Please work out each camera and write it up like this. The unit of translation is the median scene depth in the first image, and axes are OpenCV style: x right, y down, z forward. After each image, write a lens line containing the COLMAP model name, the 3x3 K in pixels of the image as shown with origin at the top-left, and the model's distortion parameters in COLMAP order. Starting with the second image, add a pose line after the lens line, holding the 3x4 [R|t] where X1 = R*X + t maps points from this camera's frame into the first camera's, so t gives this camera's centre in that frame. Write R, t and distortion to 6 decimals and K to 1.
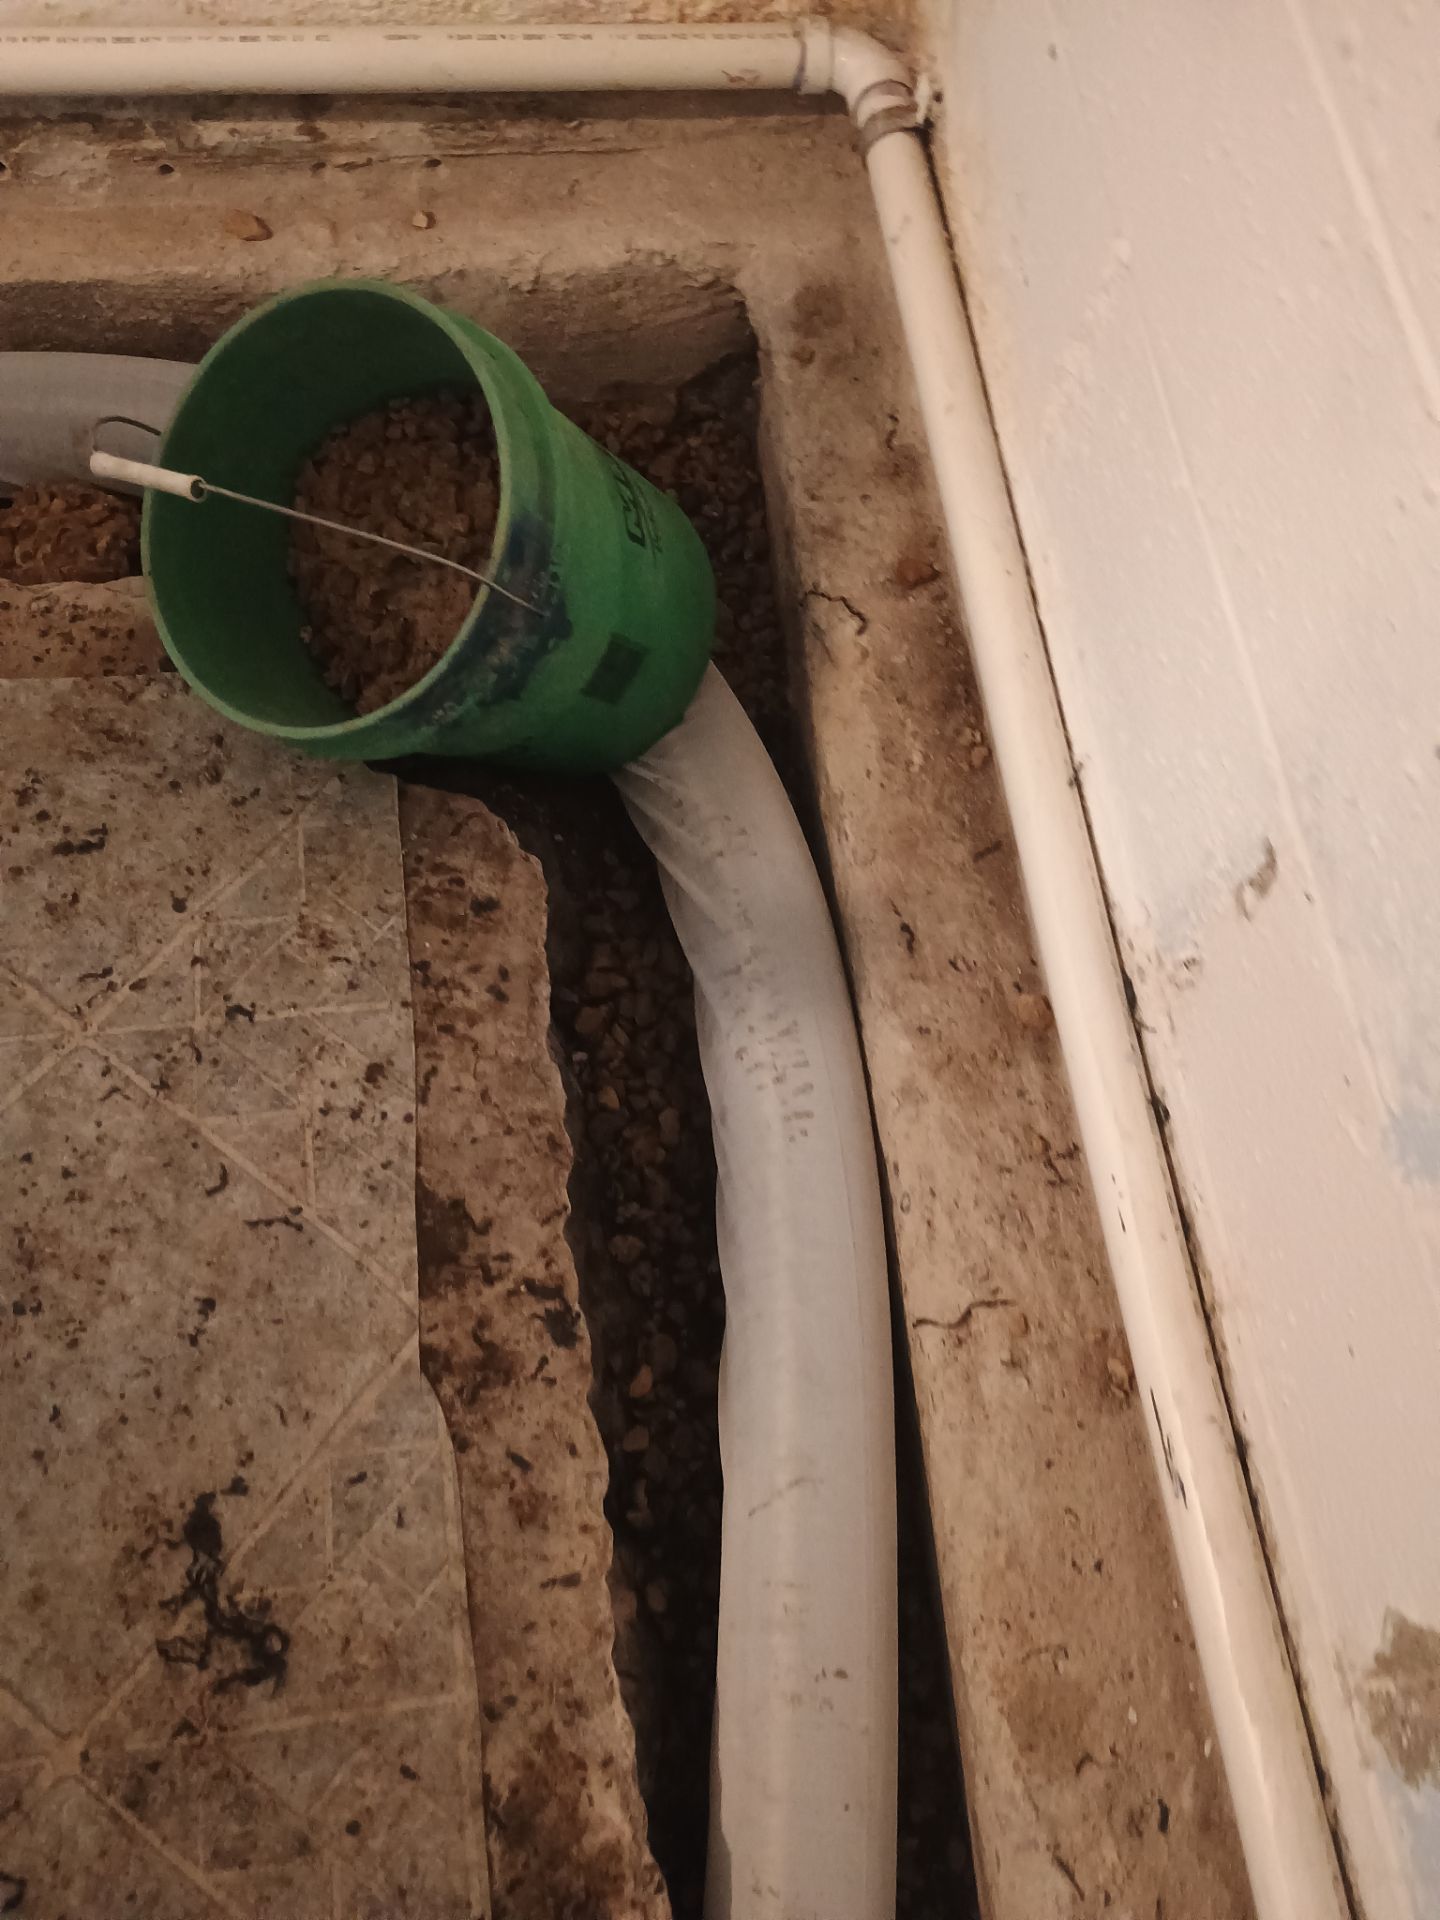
lens RADIAL K [[1651.0, 0, 704.7], [0, 1651.0, 987.4], [0, 0, 1]] dist [0.060666, -0.078890]
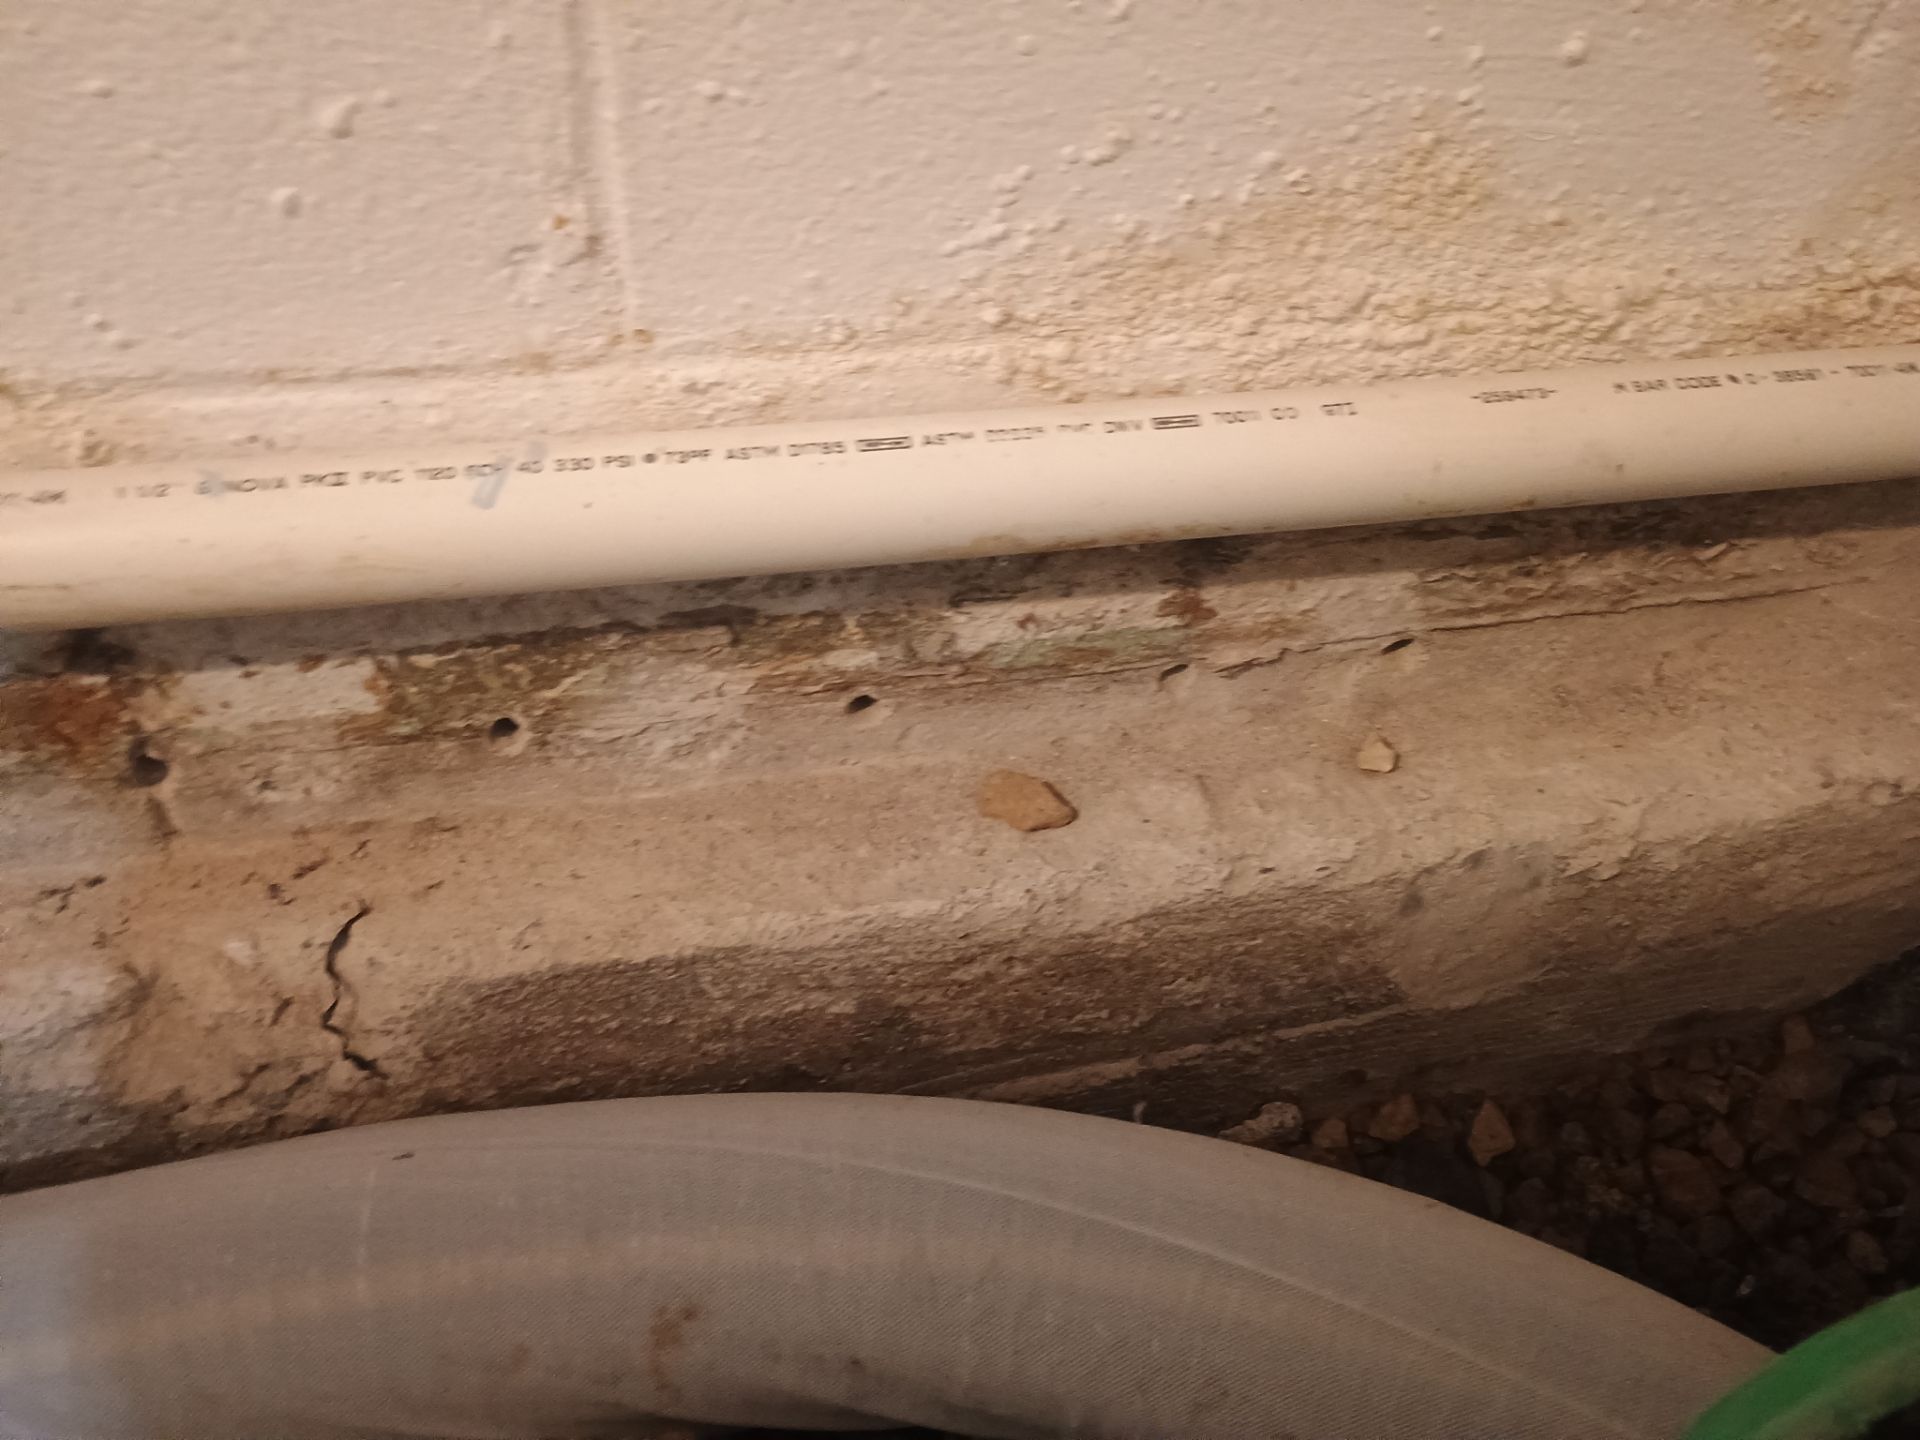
lens RADIAL K [[1651.0, 0, 942.1], [0, 1651.0, 766.0], [0, 0, 1]] dist [0.060666, -0.078890]
pose [[0.997274, -0.071058, 0.019901, -0.311581], [0.073607, 0.938863, -0.336332, -0.320506], [0.005215, 0.336880, 0.941533, 0.580576]]
